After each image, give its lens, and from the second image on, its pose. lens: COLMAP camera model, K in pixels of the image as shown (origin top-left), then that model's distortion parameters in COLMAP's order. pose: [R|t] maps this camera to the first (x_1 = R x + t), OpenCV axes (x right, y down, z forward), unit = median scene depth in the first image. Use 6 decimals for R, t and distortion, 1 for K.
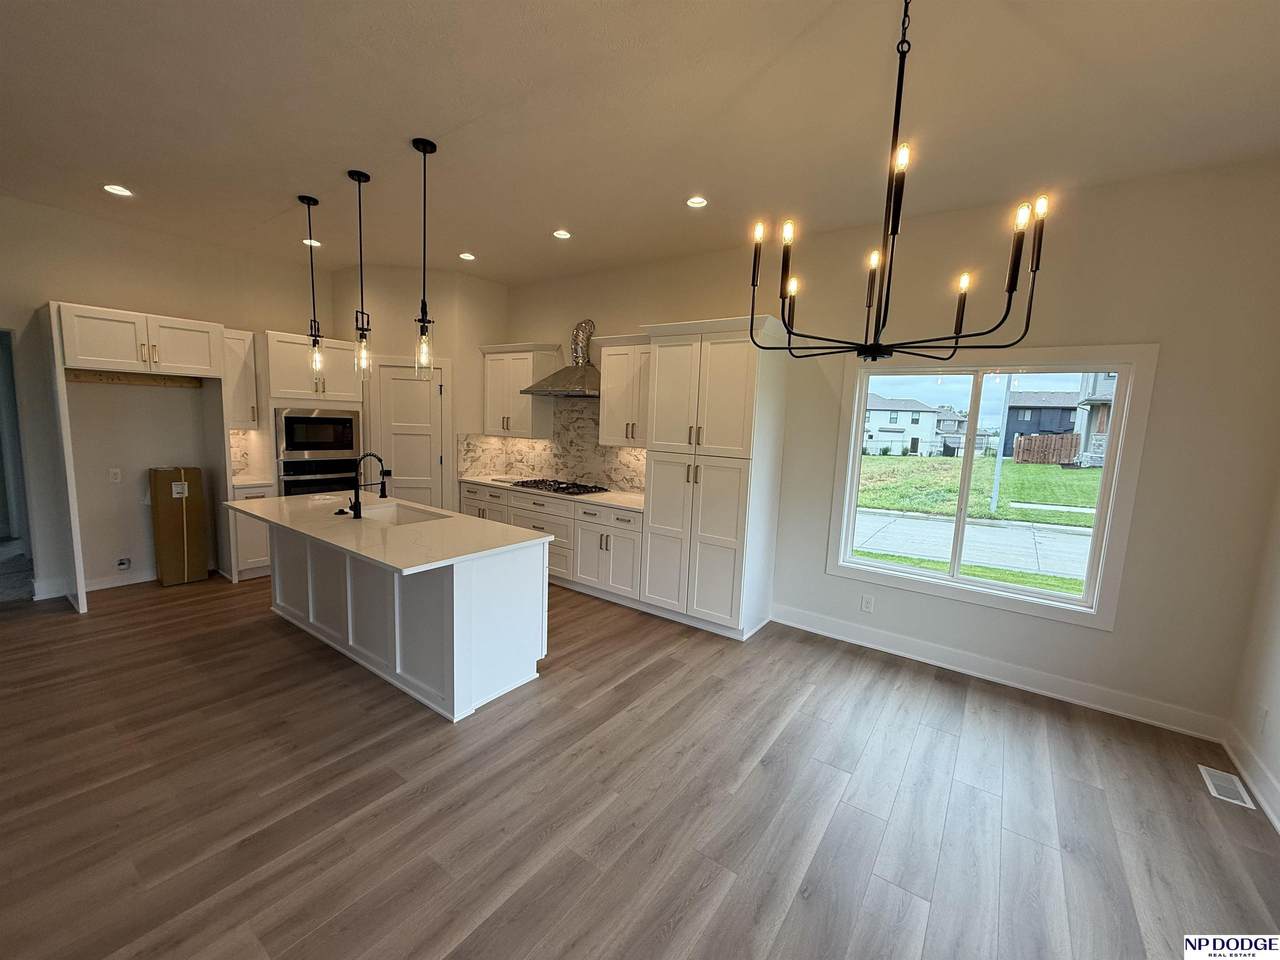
lens RADIAL K [[516.4, 0, 640.0], [0, 516.4, 480.0], [0, 0, 1]] dist [0.000252, 0.000176]
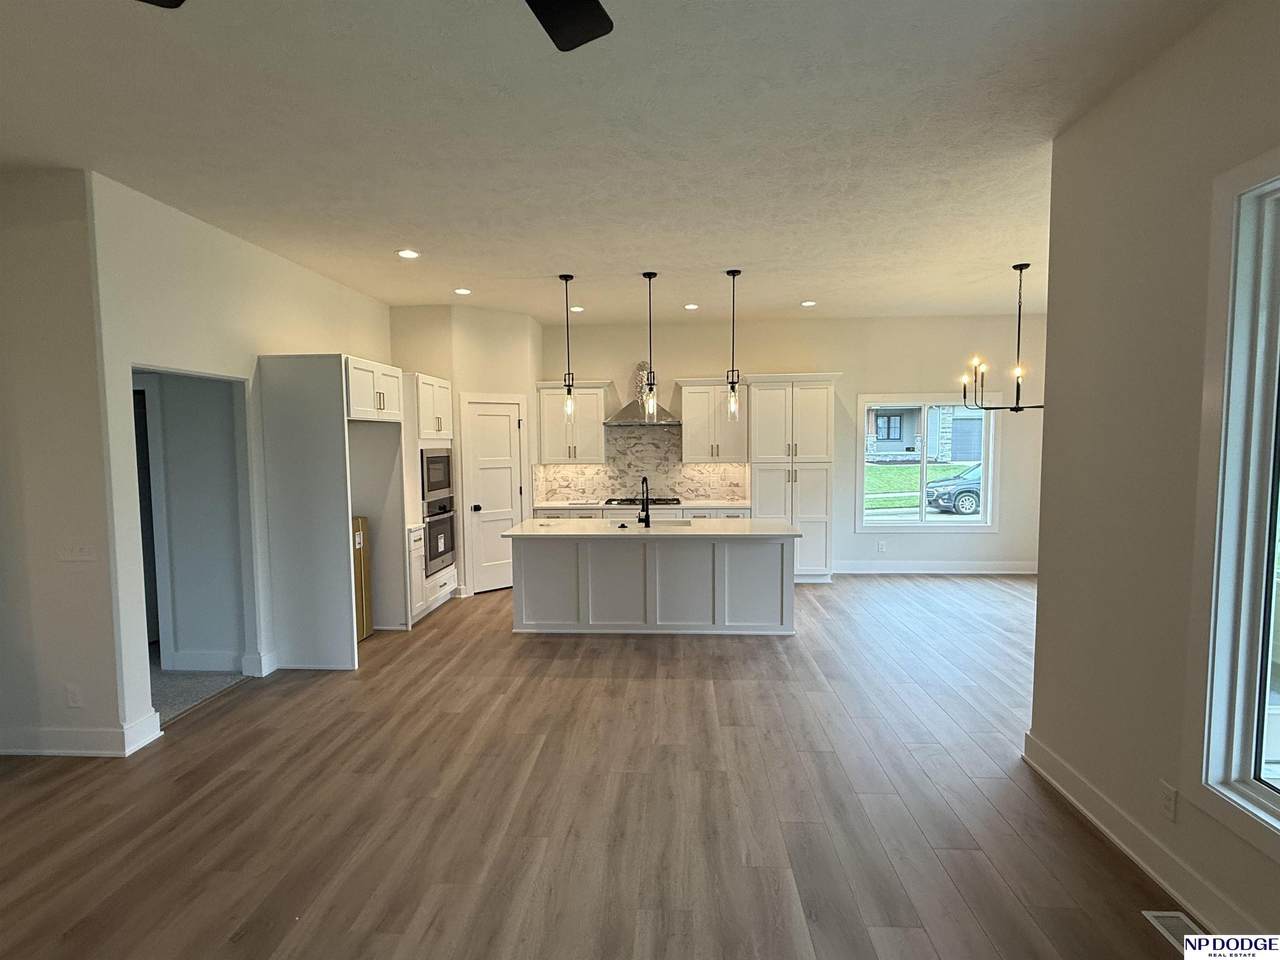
lens RADIAL K [[640.3, 0, 640.0], [0, 640.3, 480.0], [0, 0, 1]] dist [0.000639, -0.000011]
pose [[0.844661, -0.083817, 0.528700, -1.204979], [0.109452, 0.993841, -0.017304, -0.015743], [-0.523993, 0.072483, 0.848633, -0.313856]]
